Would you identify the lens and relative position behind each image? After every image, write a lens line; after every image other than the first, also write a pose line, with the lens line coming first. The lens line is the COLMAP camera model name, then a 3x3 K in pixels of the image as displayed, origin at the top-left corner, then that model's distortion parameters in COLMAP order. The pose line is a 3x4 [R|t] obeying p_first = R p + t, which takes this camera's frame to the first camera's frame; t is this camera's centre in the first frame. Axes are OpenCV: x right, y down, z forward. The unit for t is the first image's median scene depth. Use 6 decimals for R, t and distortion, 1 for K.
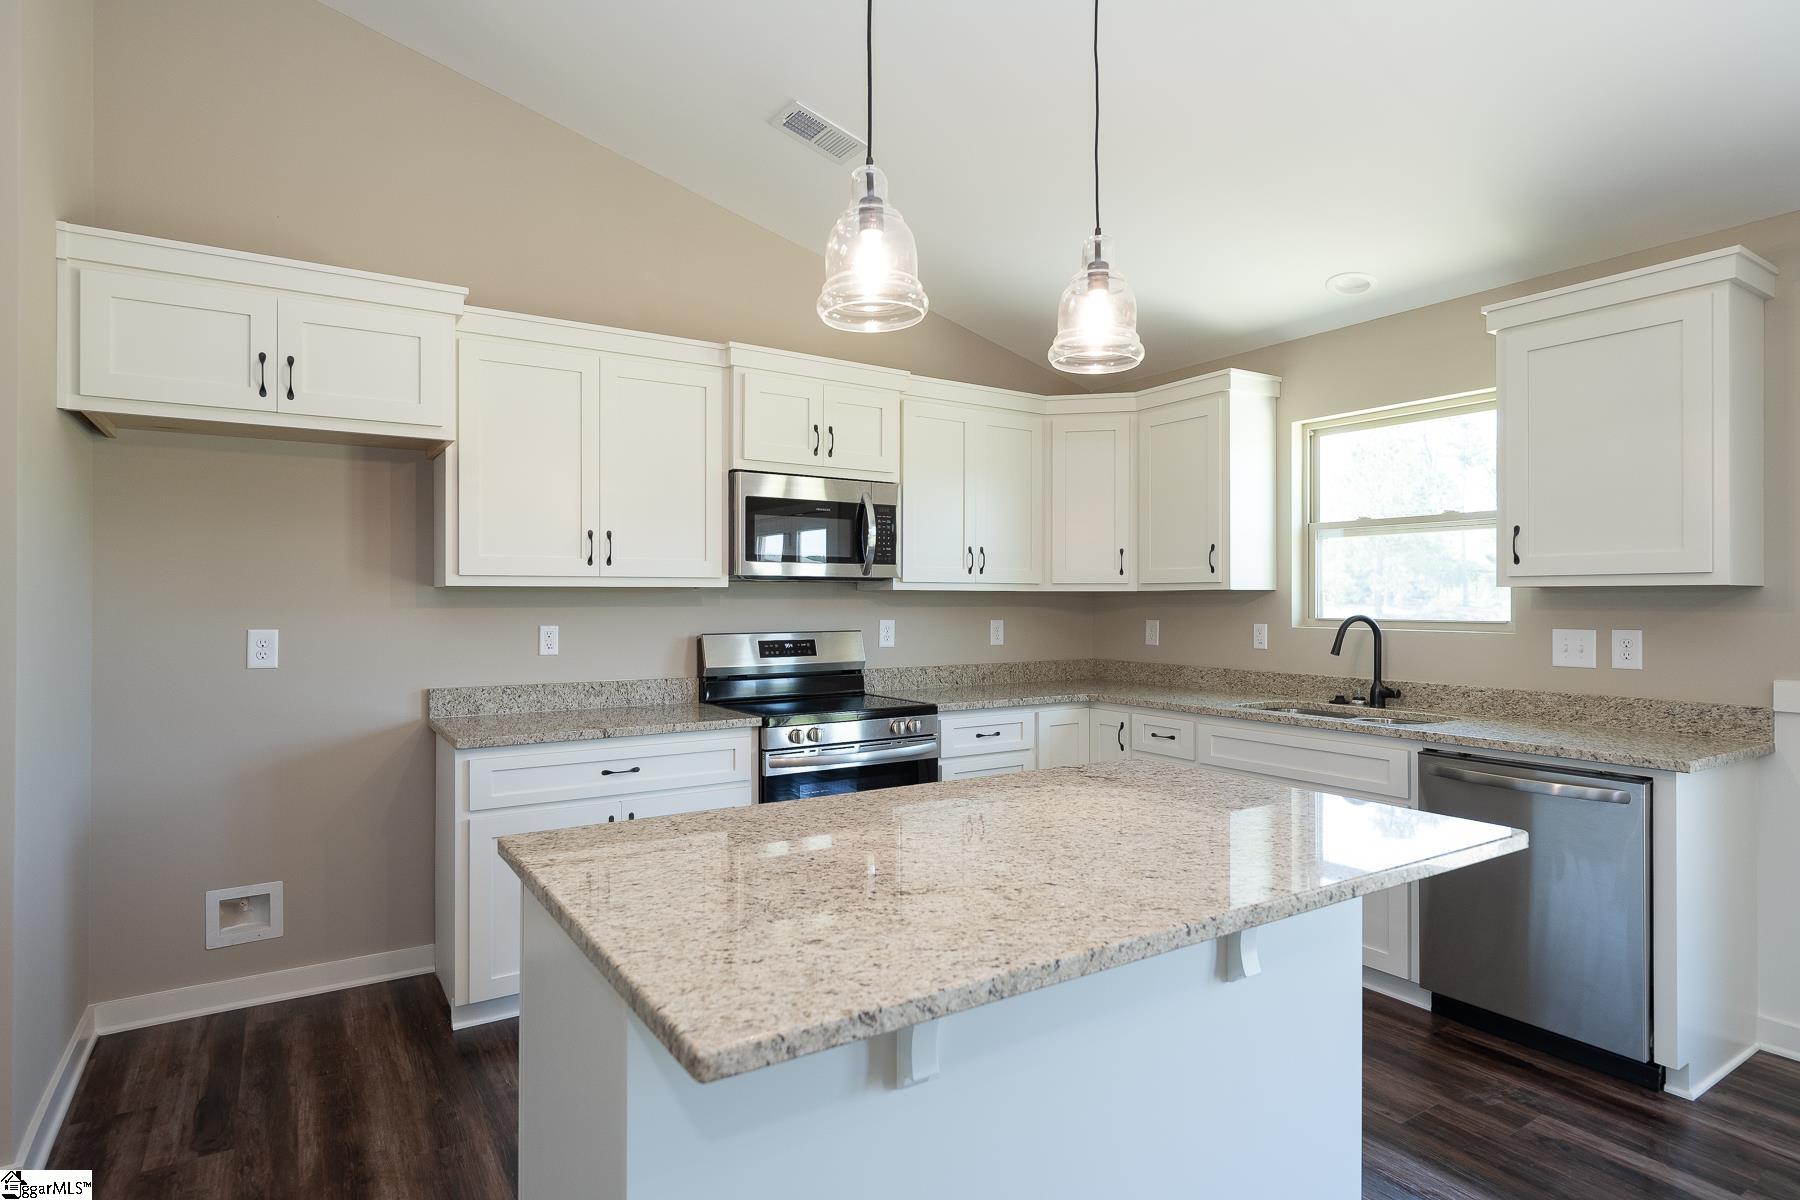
lens RADIAL K [[956.5, 0, 900.0], [0, 956.5, 600.0], [0, 0, 1]] dist [0.001474, 0.000360]
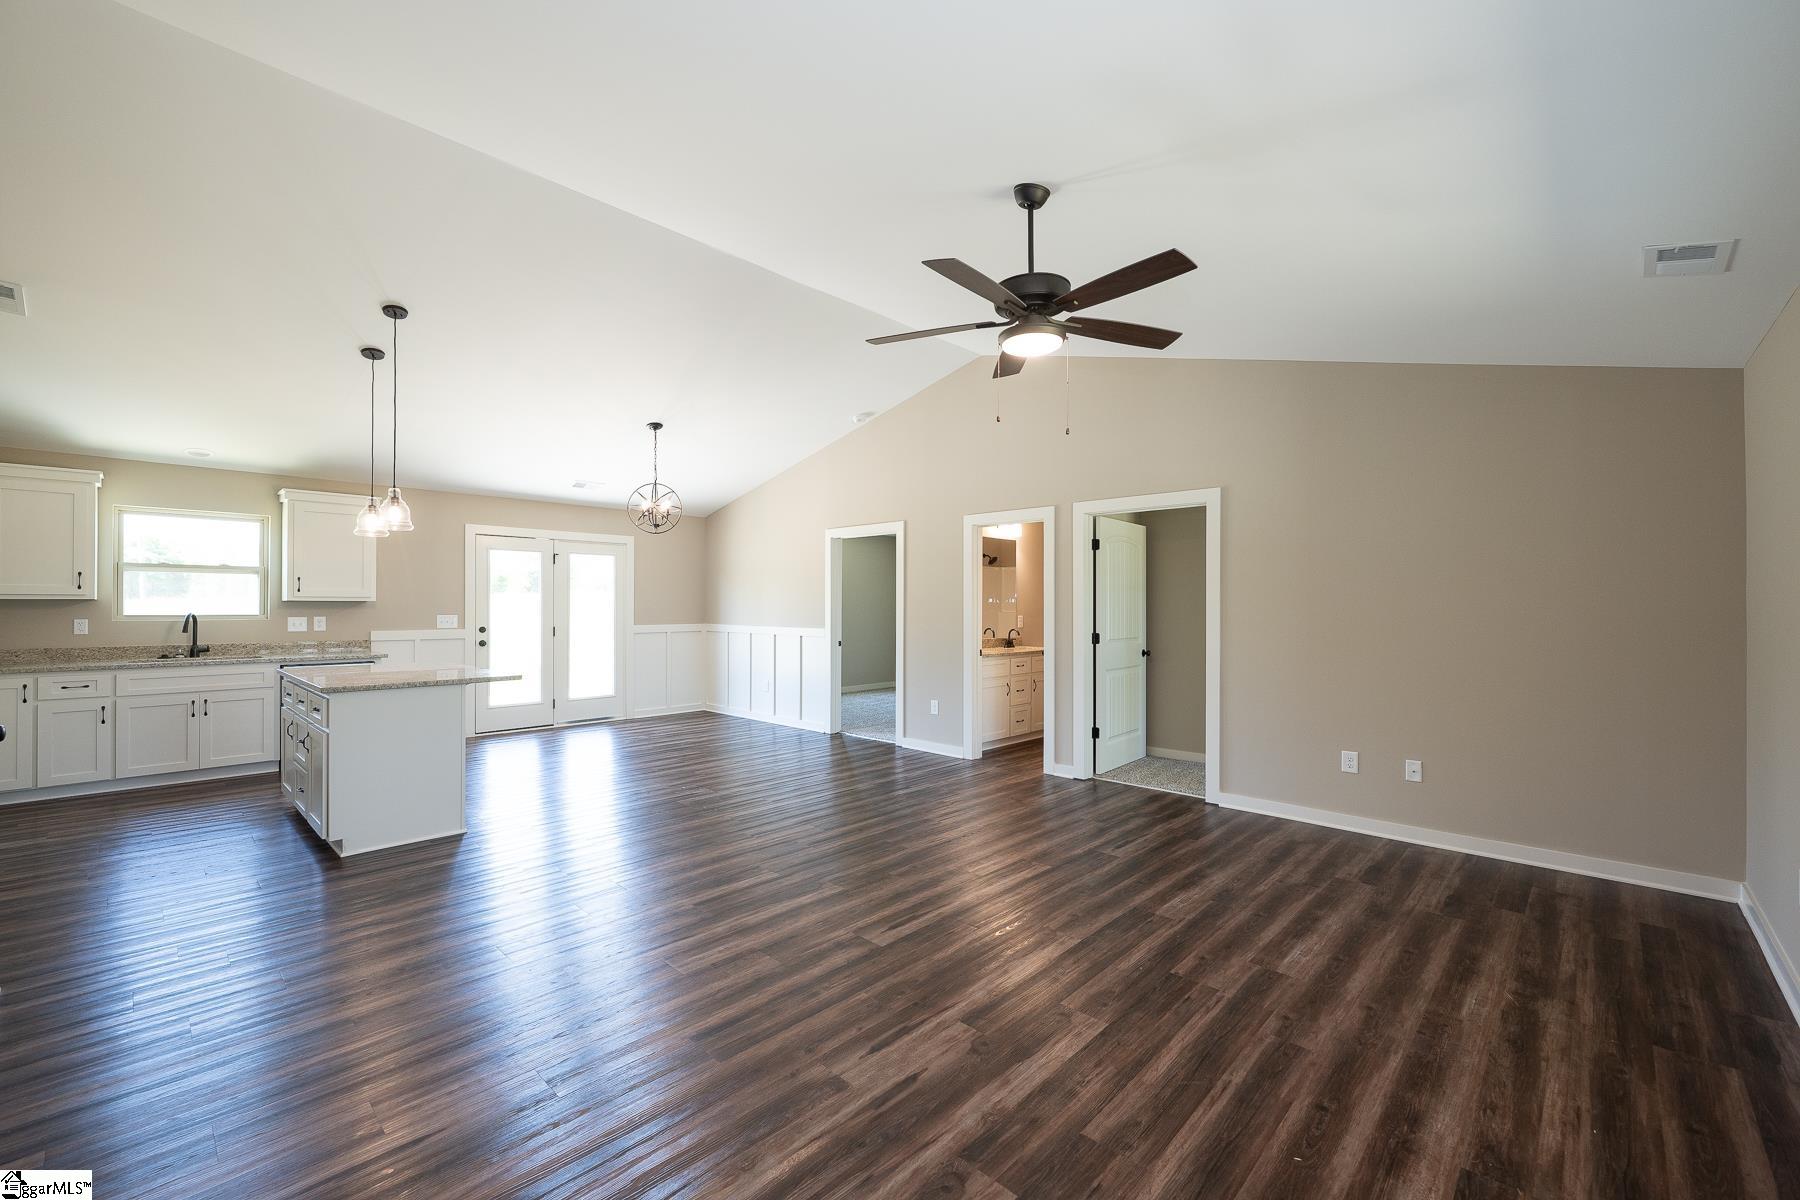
lens RADIAL K [[715.4, 0, 898.8], [0, 715.4, 601.5], [0, 0, 1]] dist [0.001366, 0.000330]
pose [[-0.223315, 0.004196, 0.974737, -1.323941], [-0.004275, 0.999977, -0.005284, -0.006137], [-0.974737, -0.005347, -0.223292, -0.125449]]
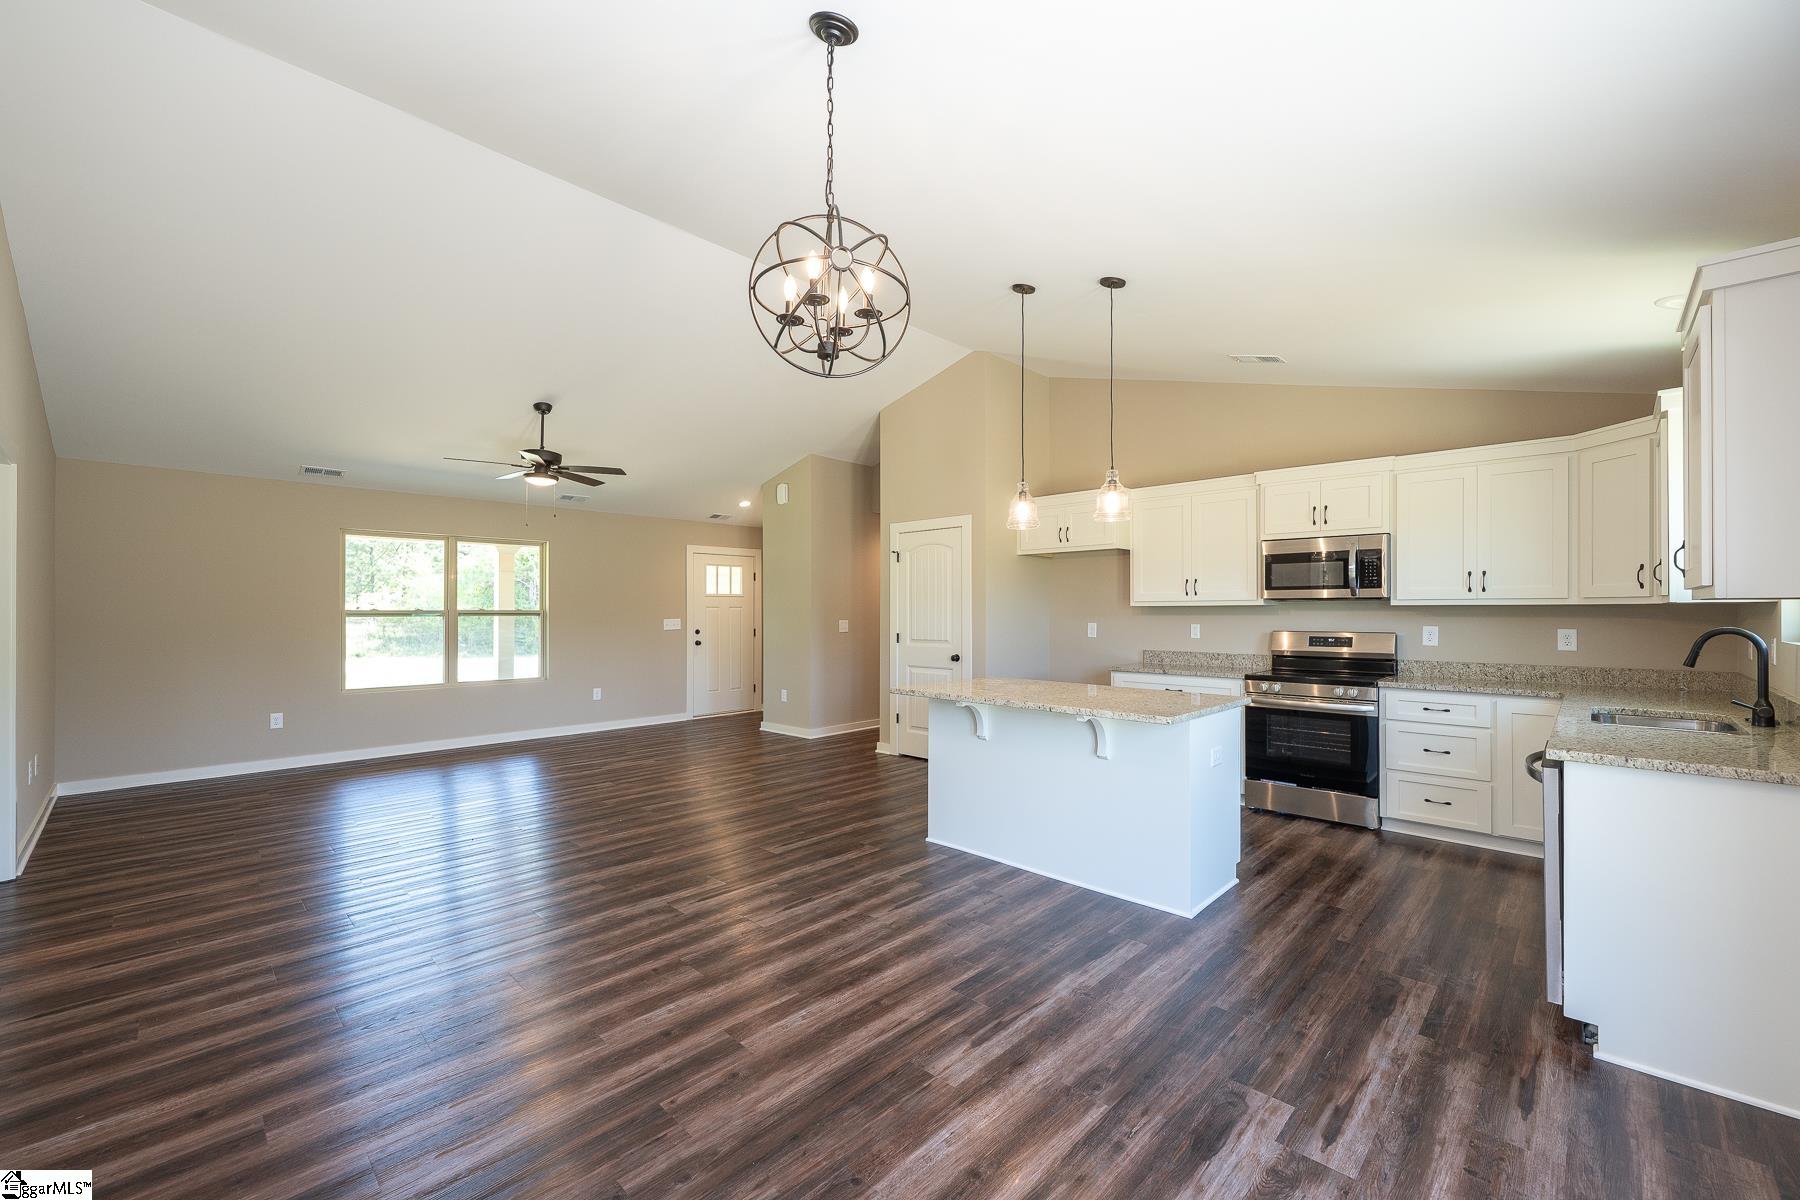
lens RADIAL K [[720.0, 0, 888.4], [0, 720.0, 604.9], [0, 0, 1]] dist [-0.000957, -0.000081]
pose [[0.218620, -0.009408, -0.975765, 0.991660], [0.000396, 0.999954, -0.009552, -0.000590], [0.975810, 0.001702, 0.218614, 0.002359]]
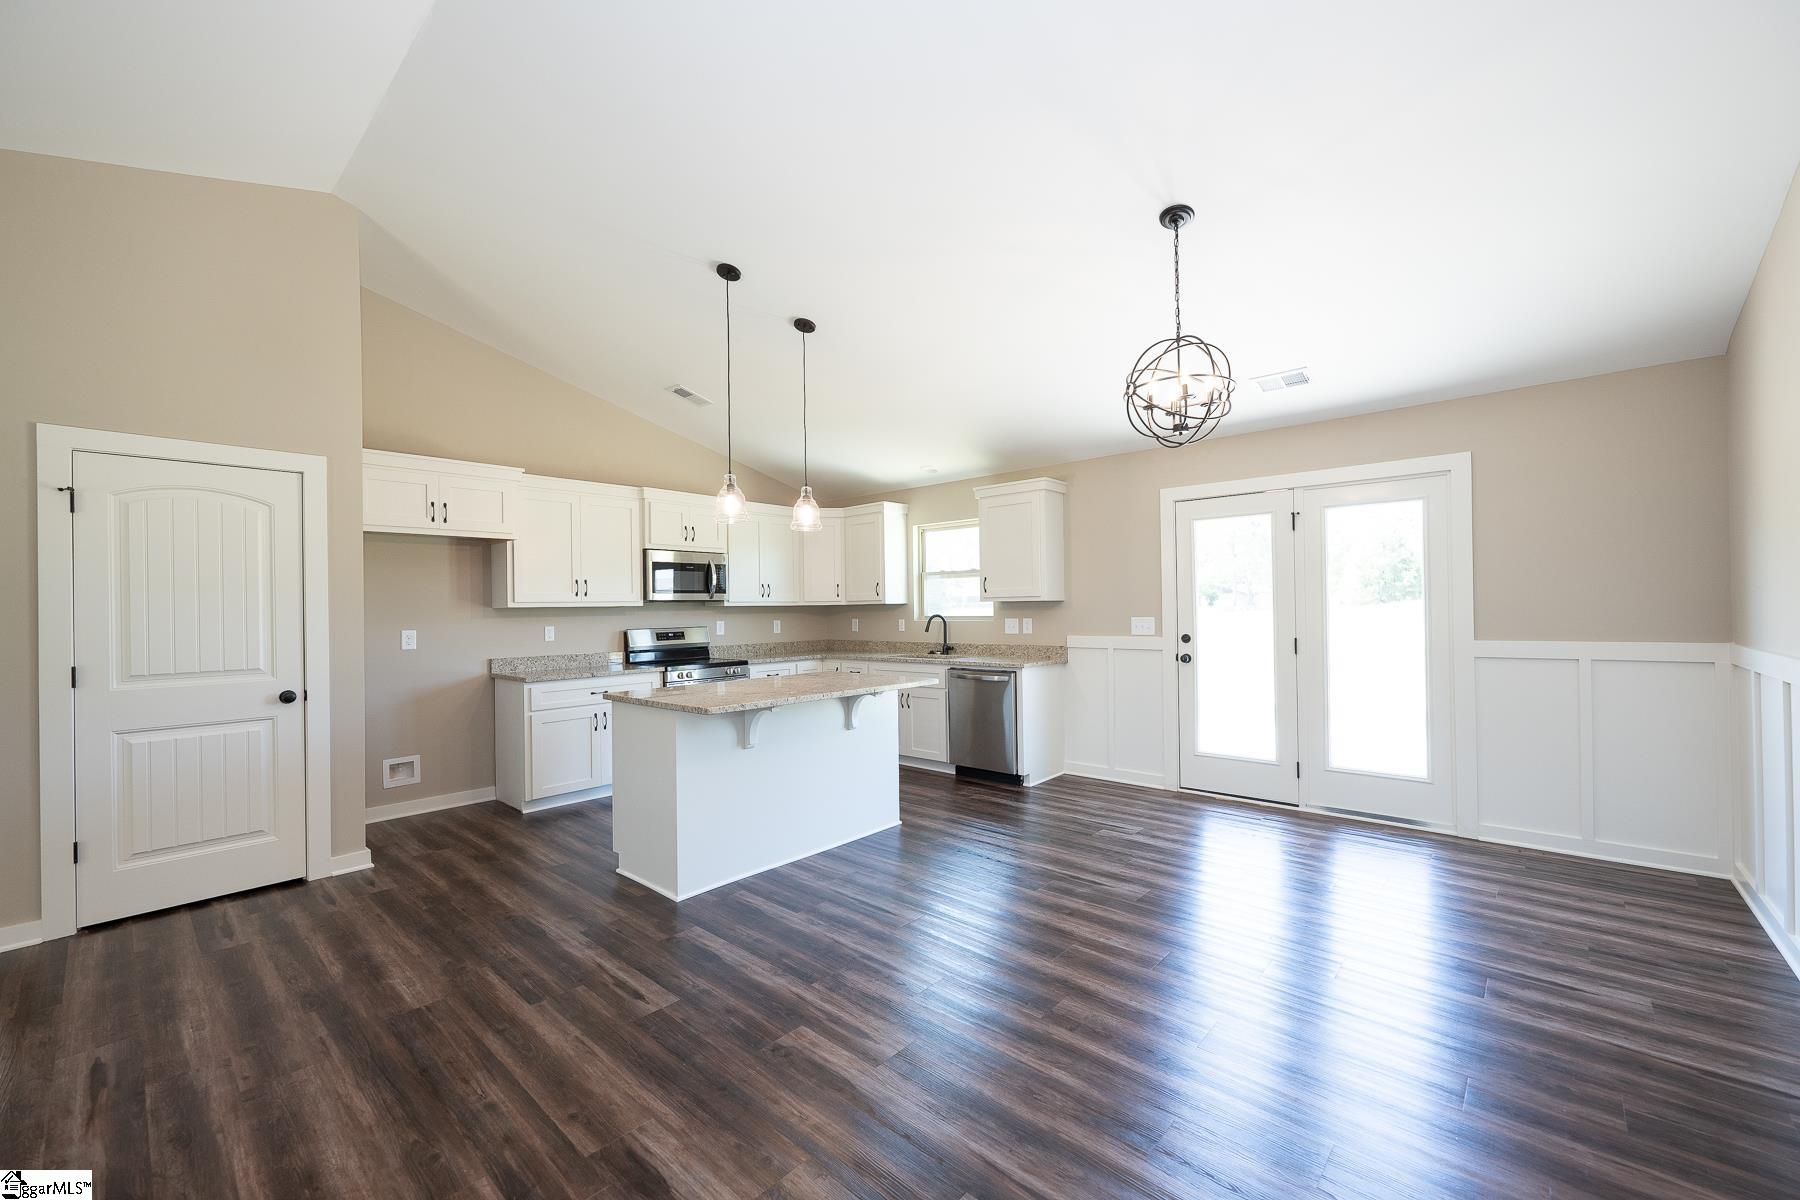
lens RADIAL K [[716.4, 0, 896.4], [0, 716.4, 604.8], [0, 0, 1]] dist [0.000662, 0.000071]
pose [[0.966378, -0.013590, 0.256768, -0.049208], [0.015310, 0.999872, -0.004698, -0.000270], [-0.256671, 0.008471, 0.966462, -0.612332]]
